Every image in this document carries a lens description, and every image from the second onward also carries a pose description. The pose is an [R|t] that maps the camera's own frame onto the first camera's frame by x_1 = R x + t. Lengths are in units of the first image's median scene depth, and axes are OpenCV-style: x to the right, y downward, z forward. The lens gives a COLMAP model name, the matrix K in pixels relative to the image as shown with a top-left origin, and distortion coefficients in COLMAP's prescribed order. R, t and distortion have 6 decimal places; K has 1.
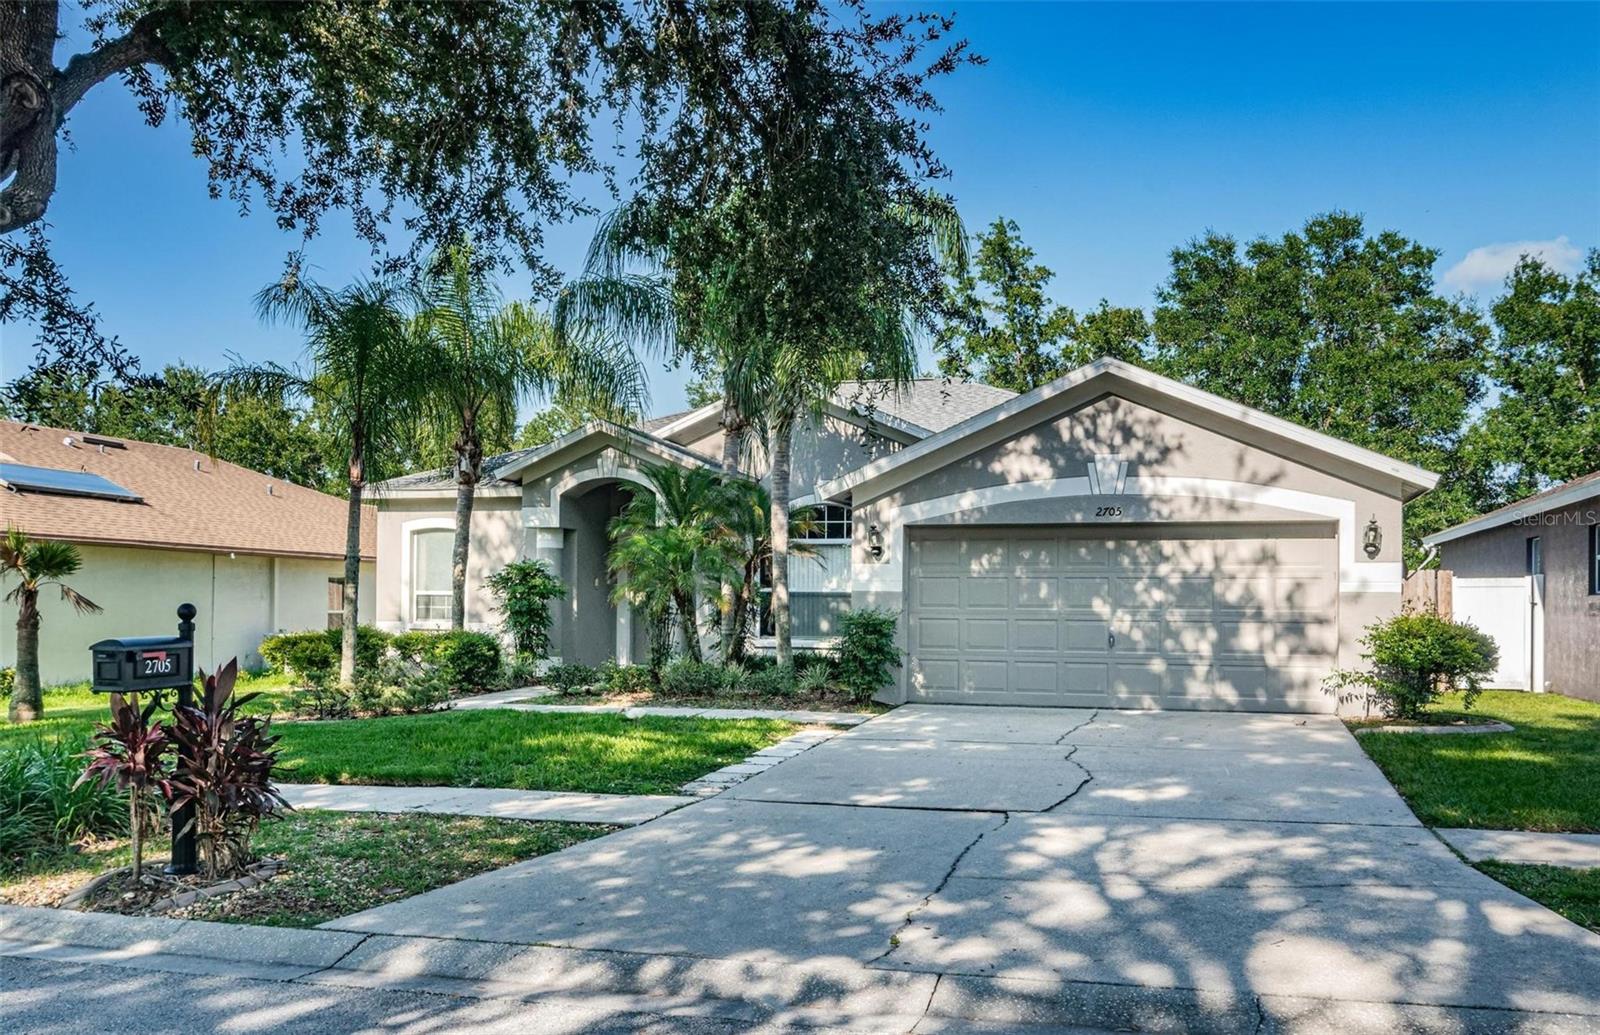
lens RADIAL K [[1392.2, 0, 801.0], [0, 1392.2, 520.9], [0, 0, 1]] dist [0.001816, 0.002040]
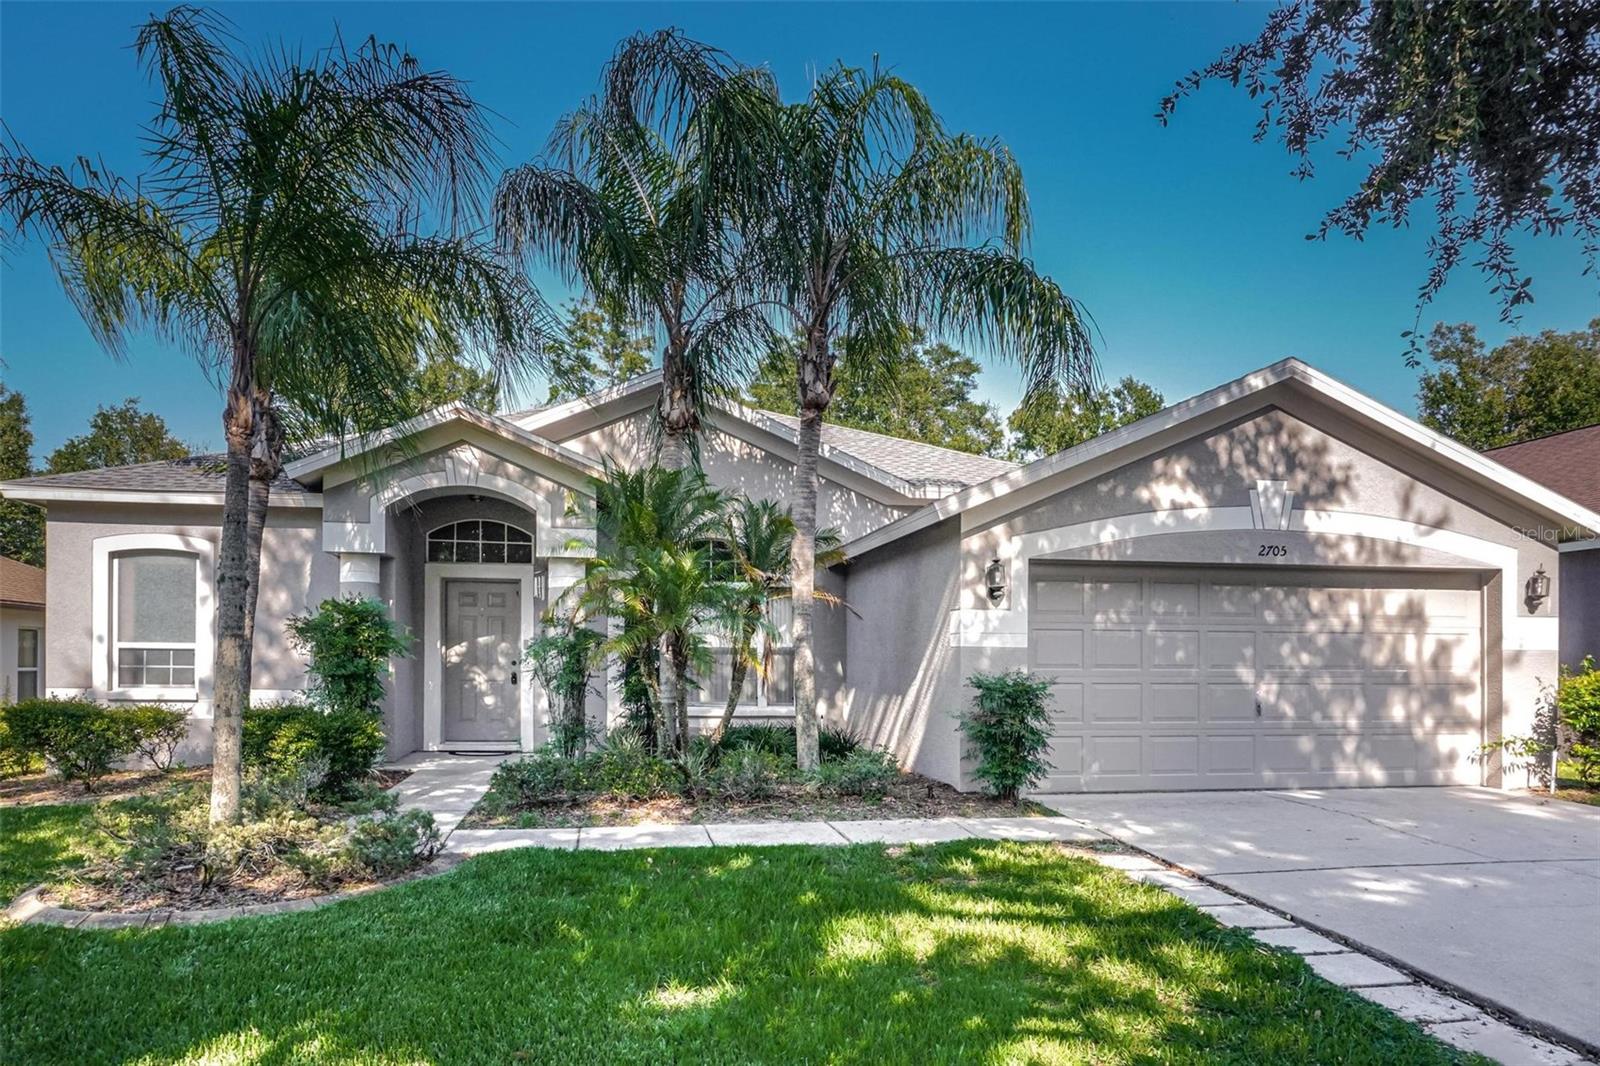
lens RADIAL K [[1145.3, 0, 798.9], [0, 1145.3, 531.1], [0, 0, 1]] dist [-0.034640, -0.003736]
pose [[0.895448, 0.051852, 0.442135, -0.317798], [-0.030633, 0.998016, -0.055002, 0.024168], [-0.444110, 0.035708, 0.895260, 0.527245]]
